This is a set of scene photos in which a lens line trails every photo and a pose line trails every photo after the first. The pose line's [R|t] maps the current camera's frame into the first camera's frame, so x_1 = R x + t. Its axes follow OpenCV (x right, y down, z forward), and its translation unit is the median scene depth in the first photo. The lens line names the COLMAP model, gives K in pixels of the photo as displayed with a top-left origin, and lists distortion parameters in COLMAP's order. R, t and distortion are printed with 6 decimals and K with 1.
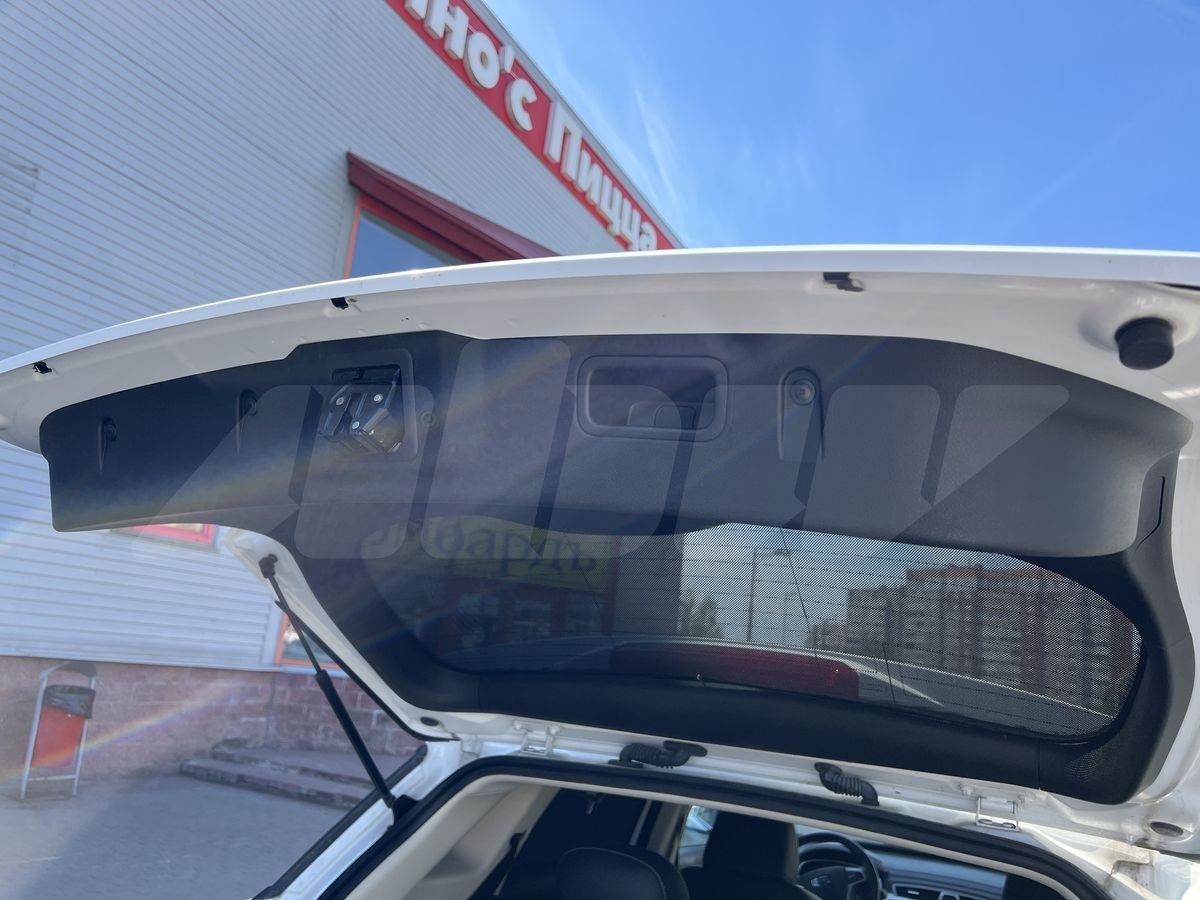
lens RADIAL K [[913.4, 0, 597.6], [0, 913.4, 452.8], [0, 0, 1]] dist [0.024442, -0.022106]
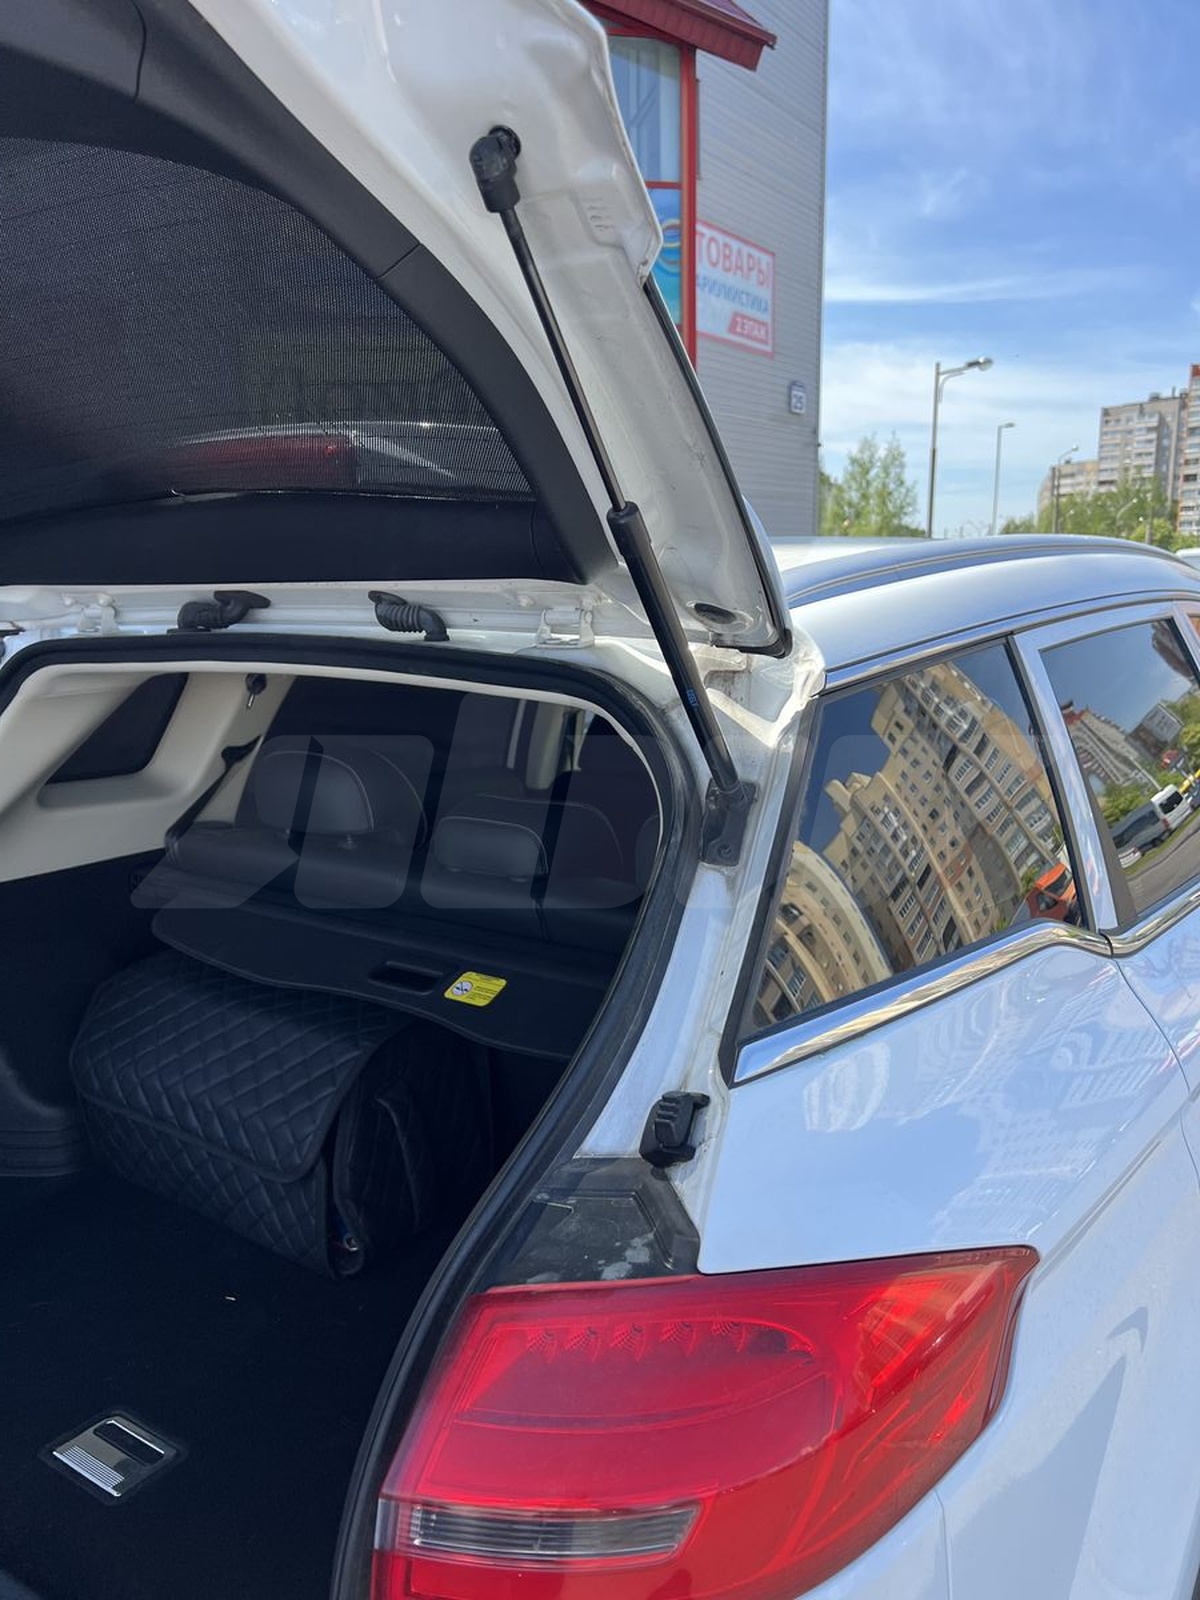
lens RADIAL K [[1217.9, 0, 600.6], [0, 1217.9, 800.6], [0, 0, 1]] dist [0.024442, -0.022106]
pose [[0.985176, -0.091053, -0.145384, 0.533603], [0.141887, 0.908837, 0.392279, 0.146541], [0.096412, -0.407092, 0.908284, 0.123245]]
